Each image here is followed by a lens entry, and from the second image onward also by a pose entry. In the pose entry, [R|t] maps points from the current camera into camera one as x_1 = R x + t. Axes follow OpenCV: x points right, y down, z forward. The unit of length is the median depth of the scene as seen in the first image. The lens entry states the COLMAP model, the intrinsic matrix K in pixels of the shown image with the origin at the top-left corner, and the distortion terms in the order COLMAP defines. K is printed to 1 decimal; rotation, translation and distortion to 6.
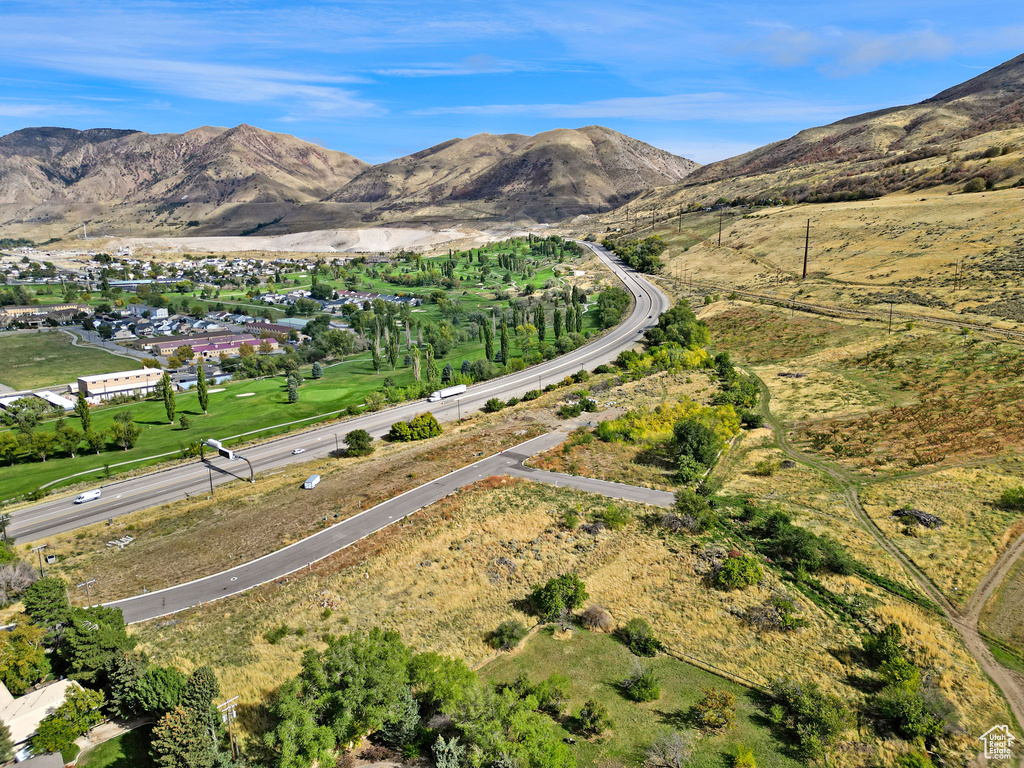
lens RADIAL K [[719.3, 0, 512.0], [0, 719.3, 384.0], [0, 0, 1]] dist [0.141754, -0.188178]
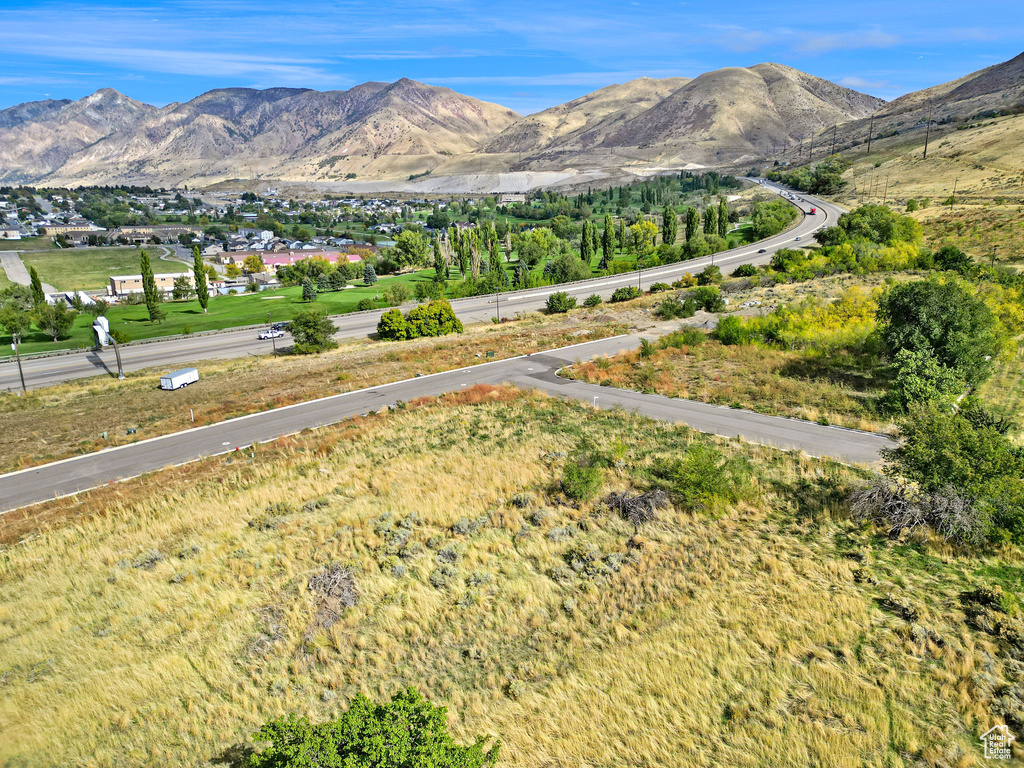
lens RADIAL K [[723.1, 0, 512.0], [0, 723.1, 384.0], [0, 0, 1]] dist [0.069694, -0.061374]
pose [[0.978324, 0.055680, -0.199452, 0.062797], [-0.045715, 0.997482, 0.054227, 0.065386], [0.201969, -0.043933, 0.978406, 0.339345]]
